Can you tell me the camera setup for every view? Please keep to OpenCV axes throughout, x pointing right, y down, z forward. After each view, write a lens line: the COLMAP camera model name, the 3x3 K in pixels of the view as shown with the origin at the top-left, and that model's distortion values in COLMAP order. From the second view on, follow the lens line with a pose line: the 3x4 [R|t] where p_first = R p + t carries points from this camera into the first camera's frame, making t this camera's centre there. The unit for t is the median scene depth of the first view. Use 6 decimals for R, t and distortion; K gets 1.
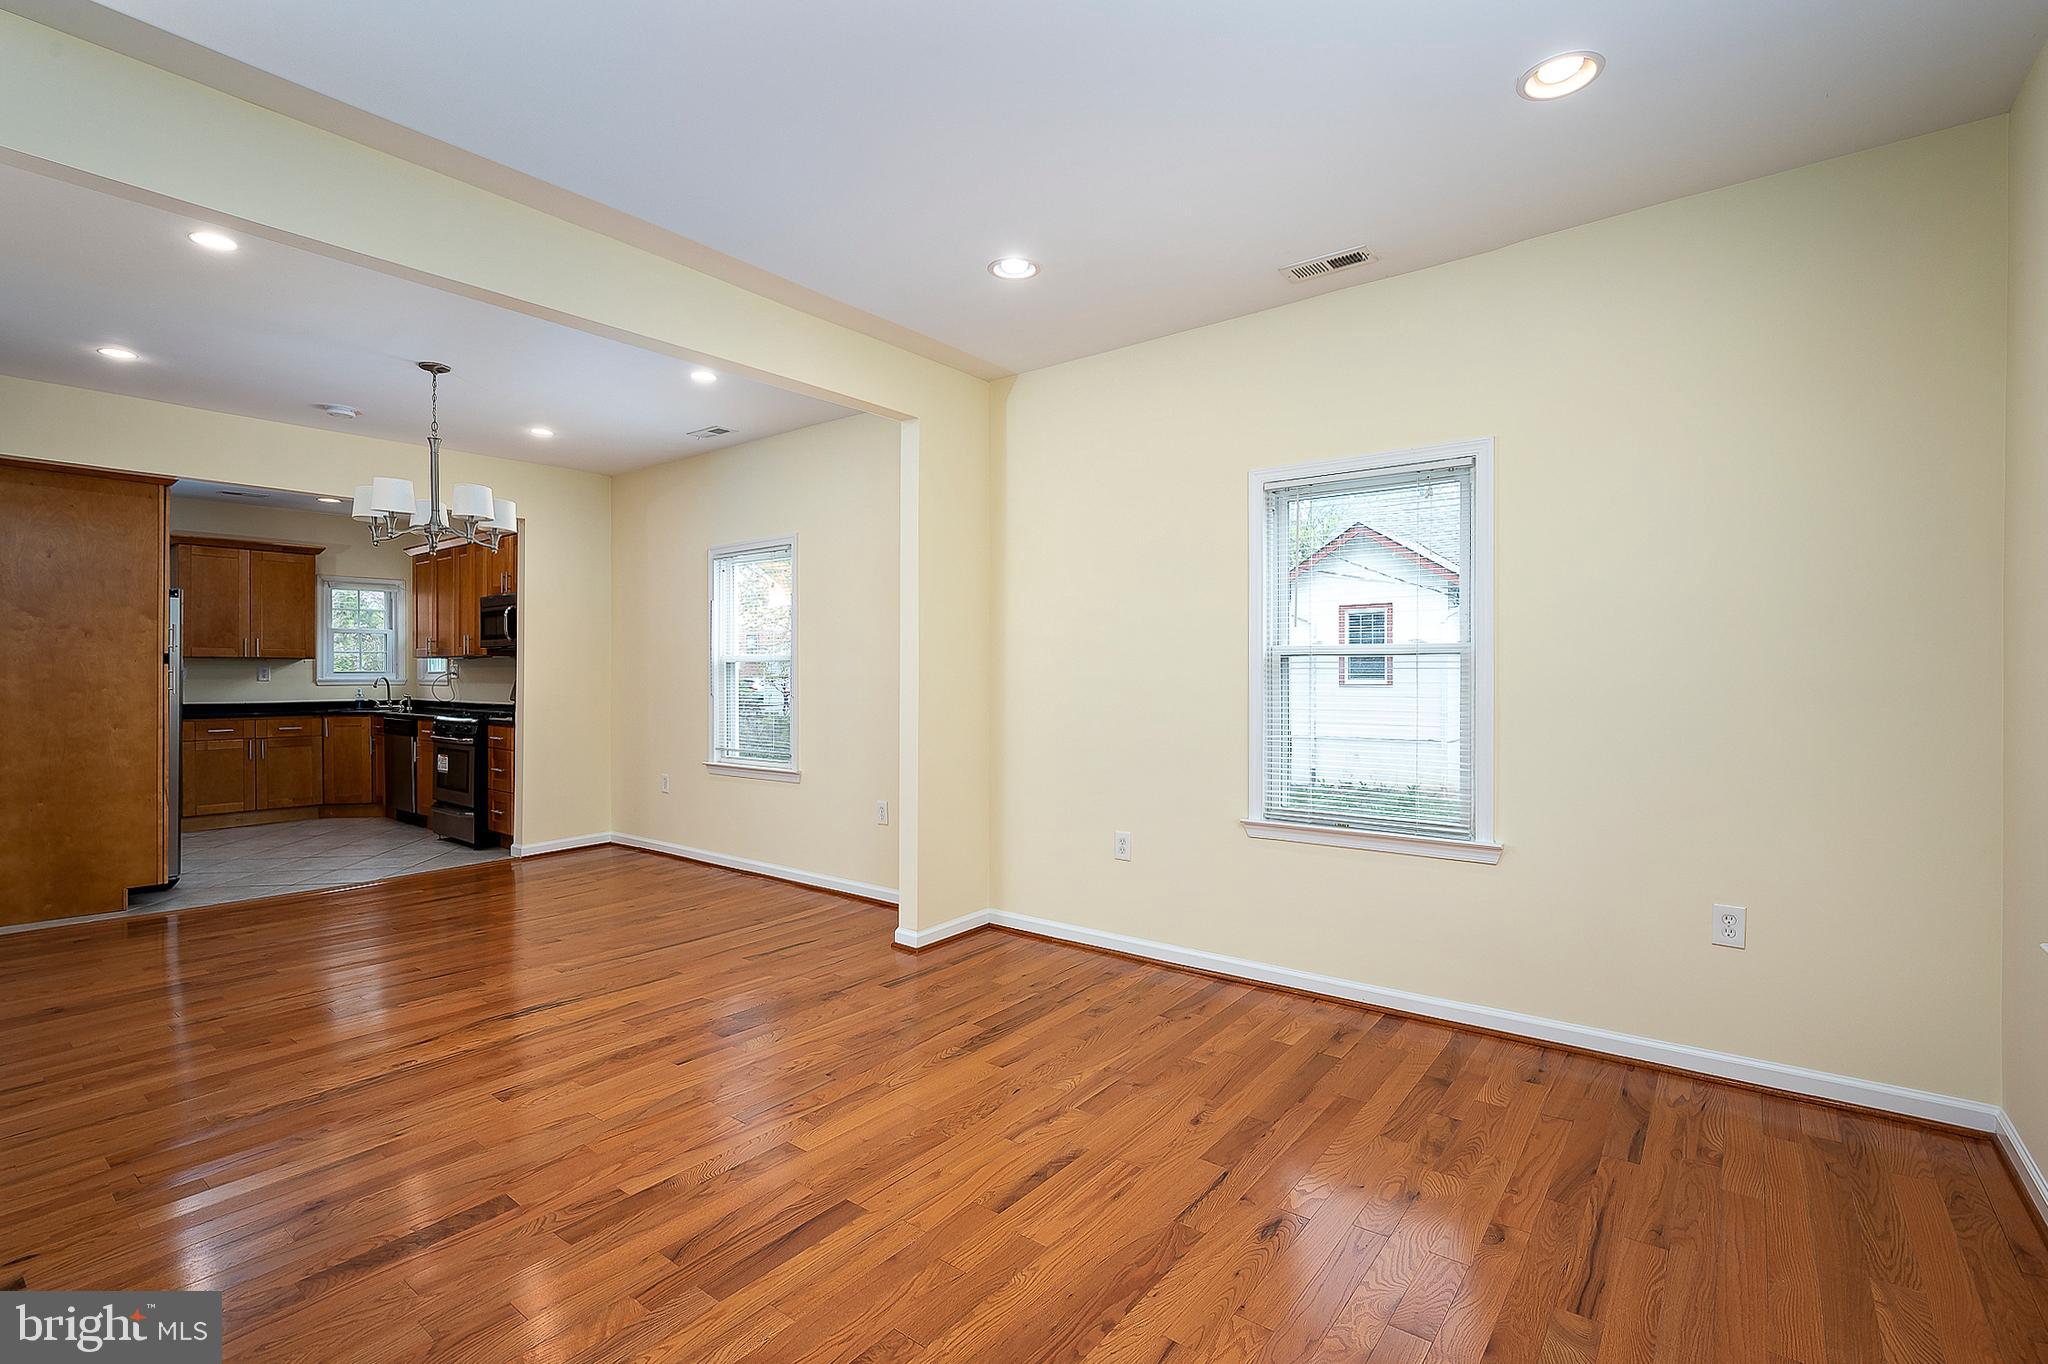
lens RADIAL K [[948.3, 0, 1025.9], [0, 948.3, 680.6], [0, 0, 1]] dist [-0.000005, -0.001182]
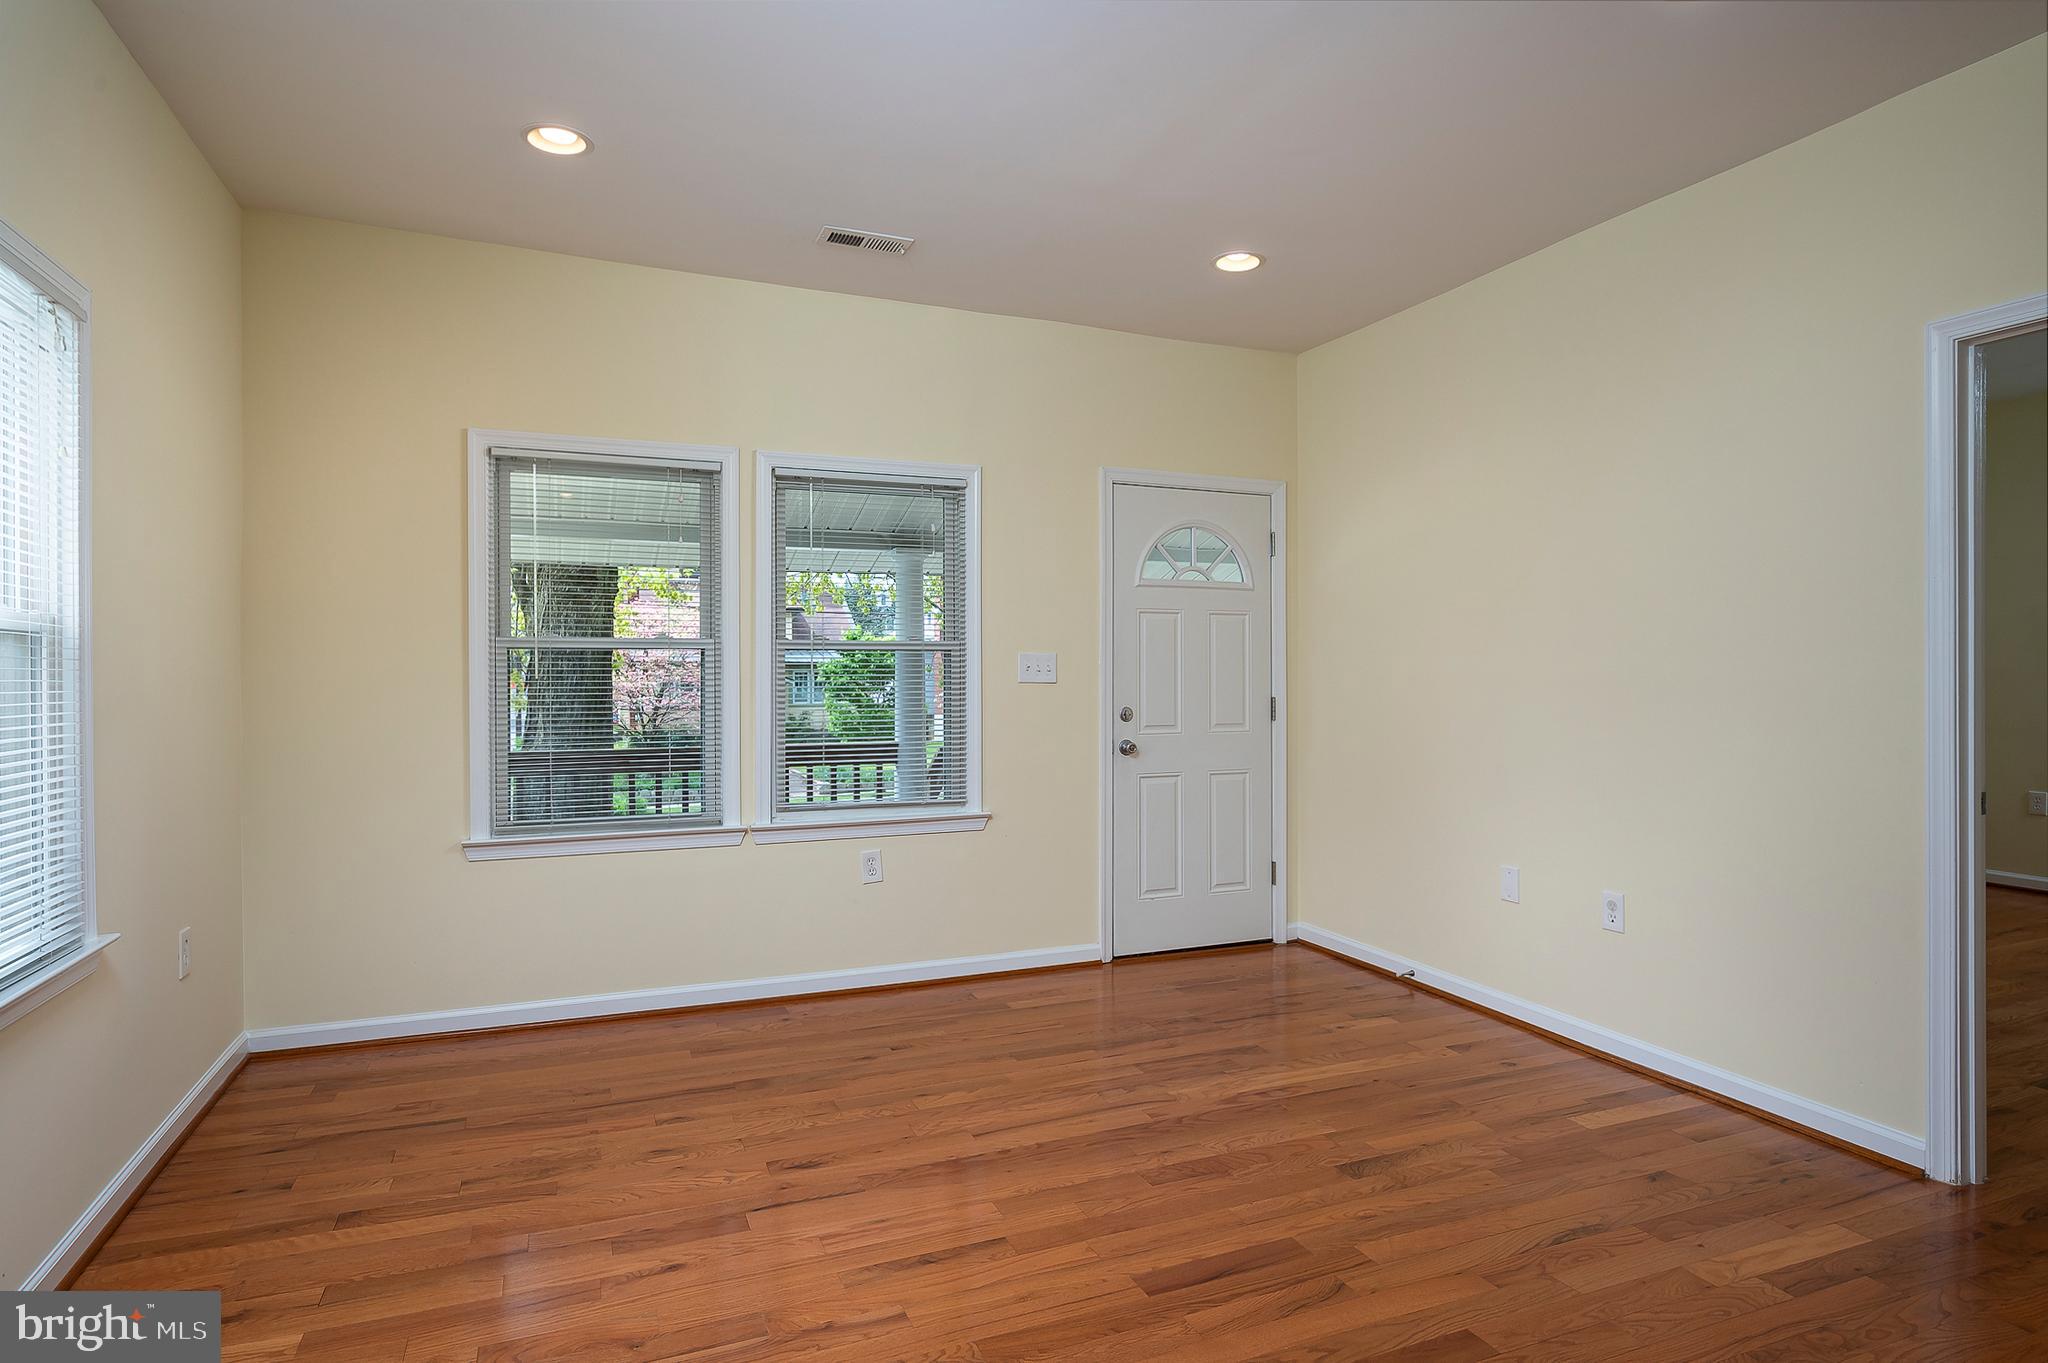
lens RADIAL K [[1110.8, 0, 1012.6], [0, 1110.8, 672.9], [0, 0, 1]] dist [-0.003083, 0.000932]
pose [[-0.863223, -0.002040, 0.504818, -0.556501], [0.005720, 0.999888, 0.013821, -0.017783], [-0.504790, 0.014819, -0.863115, 1.821614]]
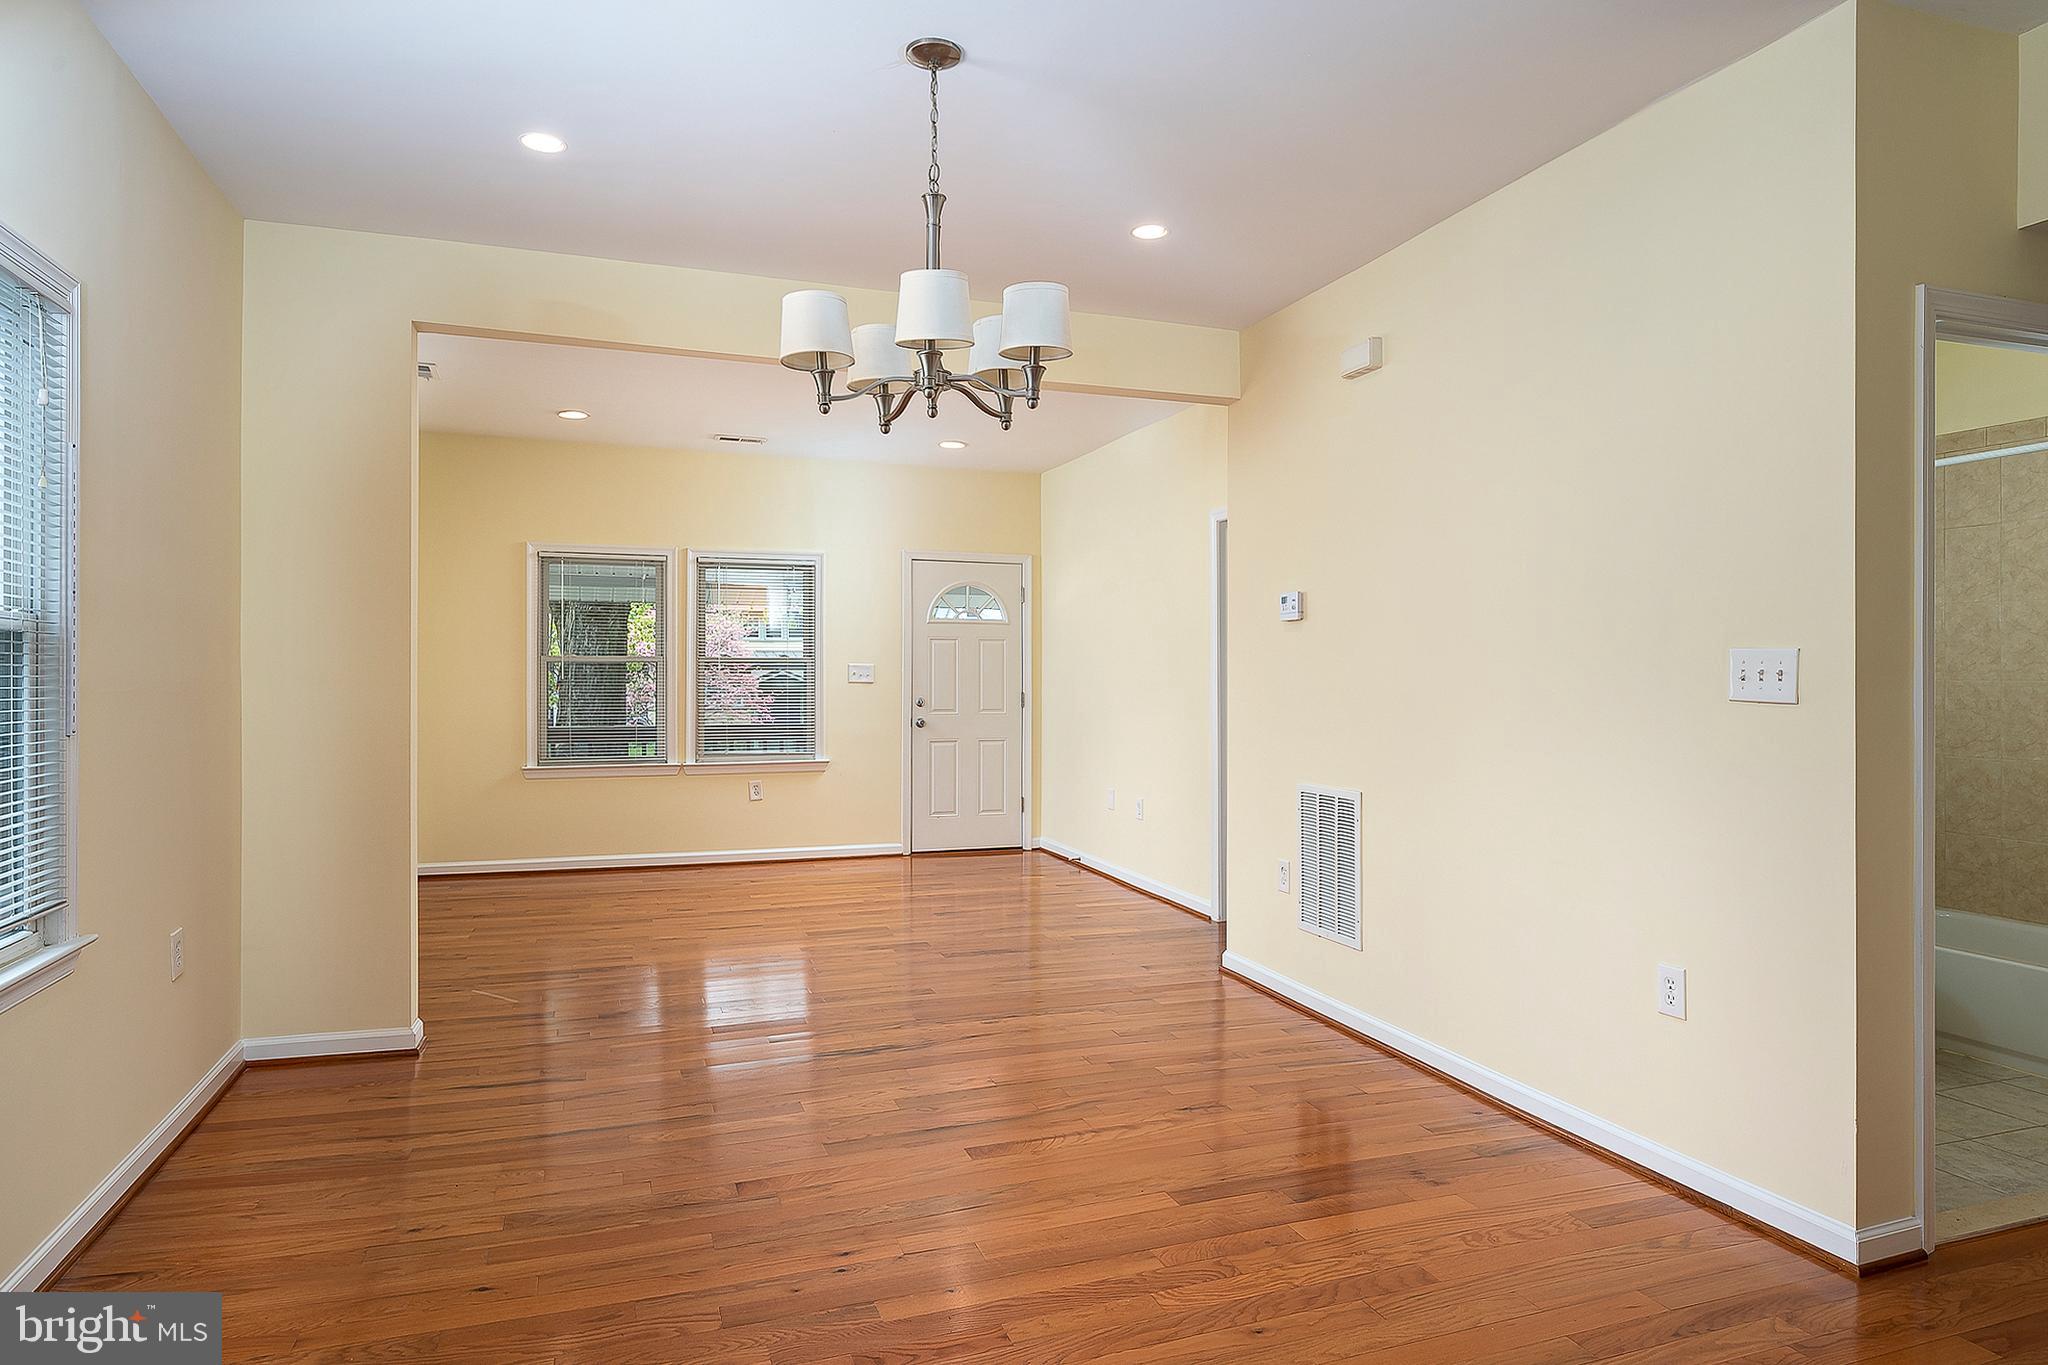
lens RADIAL K [[1110.8, 0, 981.5], [0, 1110.8, 674.3], [0, 0, 1]] dist [-0.003083, 0.000932]
pose [[-0.834159, -0.001805, 0.551521, -1.730282], [0.003800, 0.999952, 0.009020, -0.025582], [-0.551511, 0.009620, -0.834112, 2.645792]]
